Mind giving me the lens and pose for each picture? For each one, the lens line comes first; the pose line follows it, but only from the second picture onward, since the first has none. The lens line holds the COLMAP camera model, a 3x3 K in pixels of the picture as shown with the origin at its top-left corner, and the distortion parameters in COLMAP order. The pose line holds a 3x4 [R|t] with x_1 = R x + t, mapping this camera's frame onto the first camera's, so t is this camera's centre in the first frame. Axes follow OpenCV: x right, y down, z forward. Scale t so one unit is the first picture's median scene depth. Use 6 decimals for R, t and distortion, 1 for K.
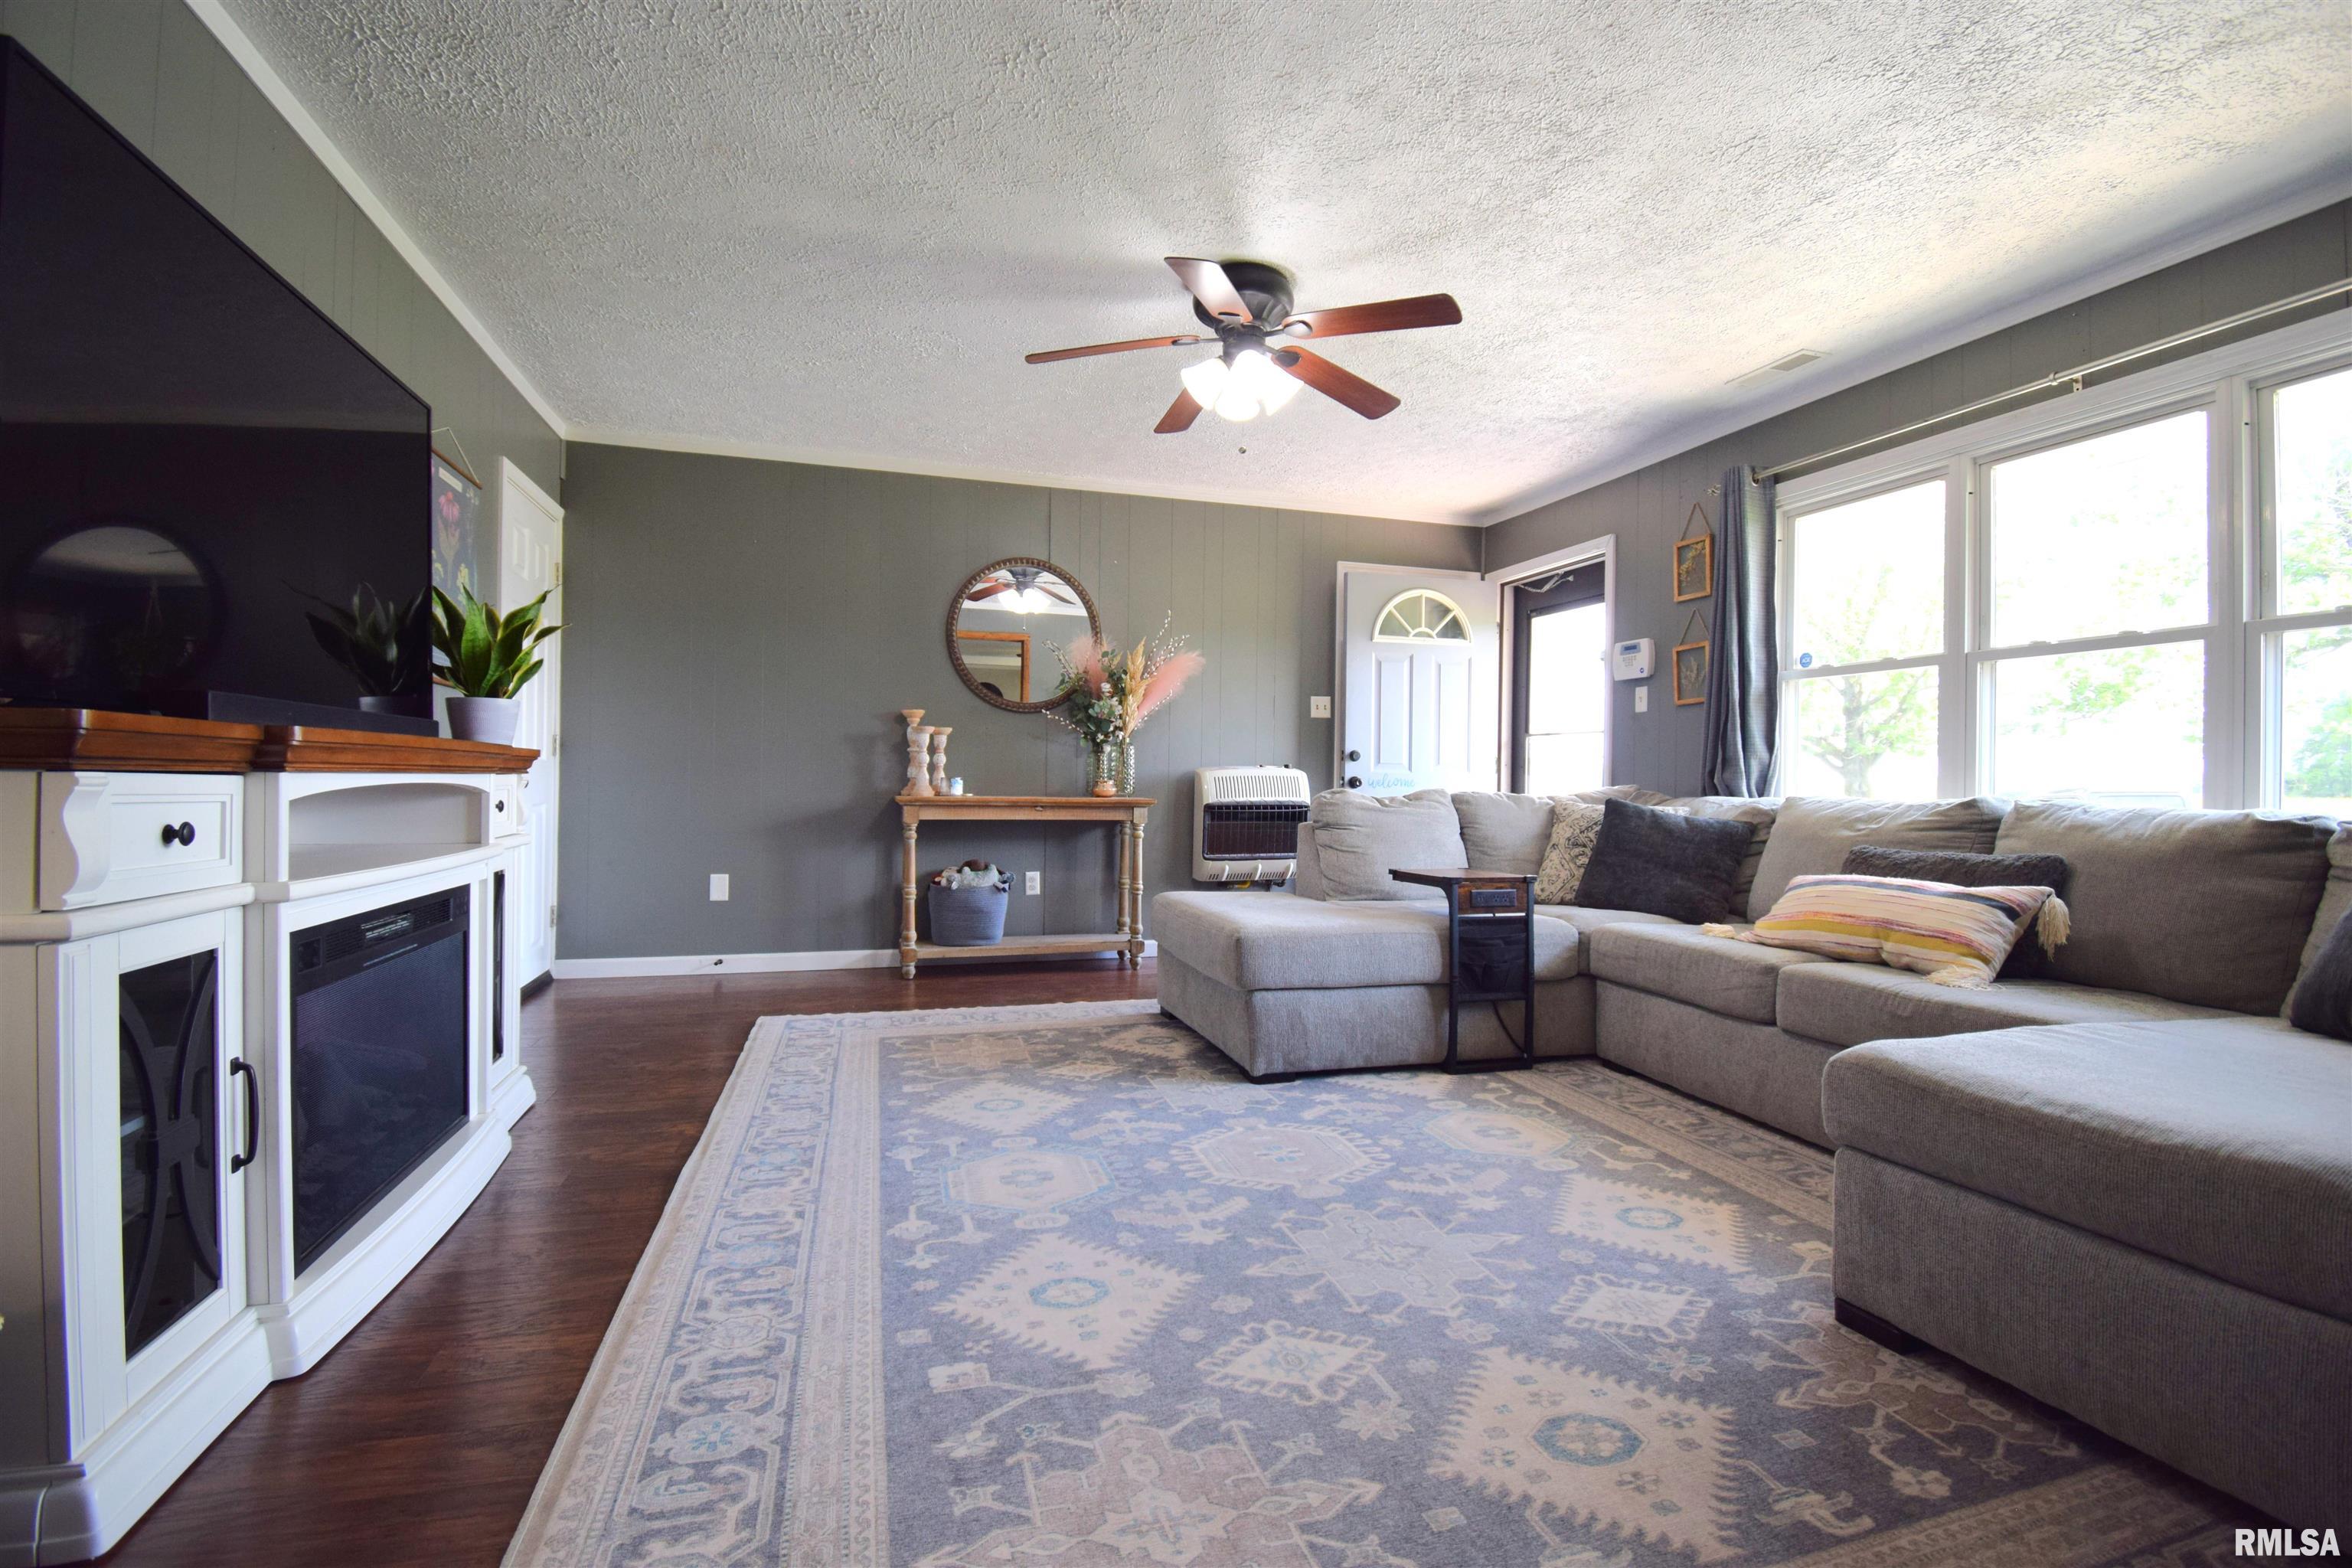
lens RADIAL K [[1045.7, 0, 1180.3], [0, 1045.7, 781.6], [0, 0, 1]] dist [-0.000815, -0.000099]
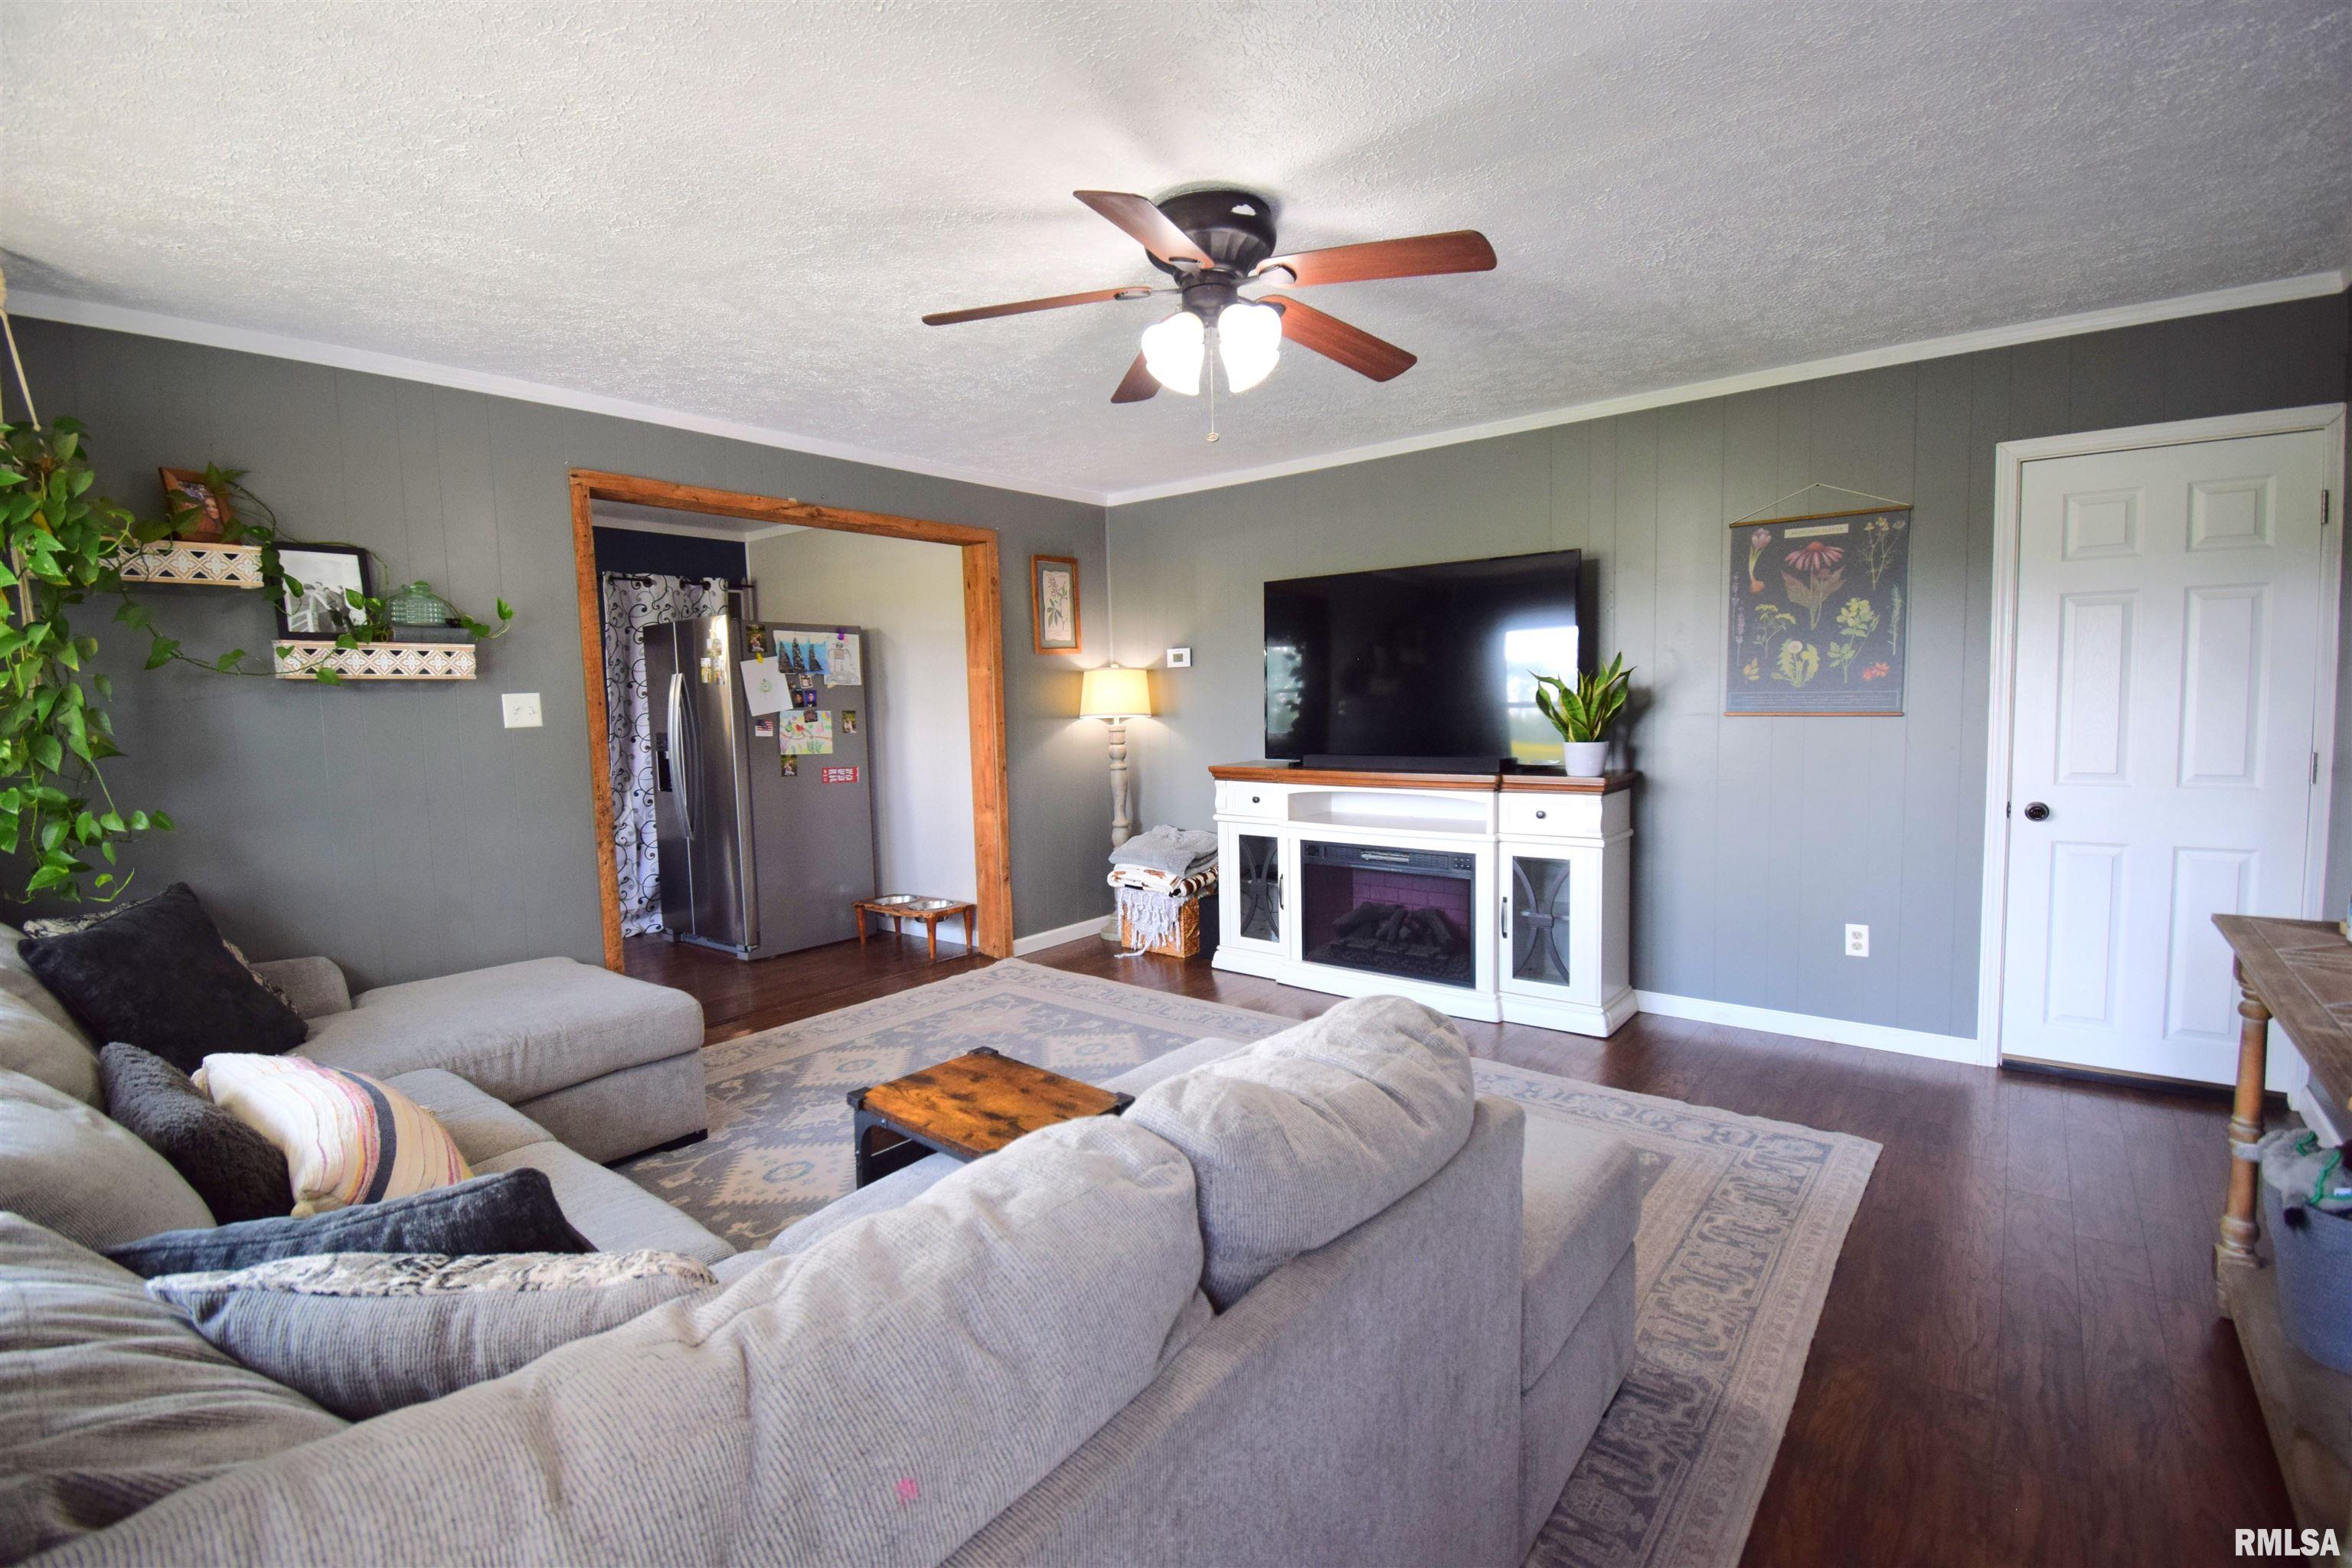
lens RADIAL K [[1045.7, 0, 1181.4], [0, 1045.7, 782.2], [0, 0, 1]] dist [-0.000815, -0.000099]
pose [[-0.825432, 0.052744, -0.562032, 1.016928], [0.009583, 0.996791, 0.079470, -0.242522], [0.564420, 0.060211, -0.823289, 3.153073]]
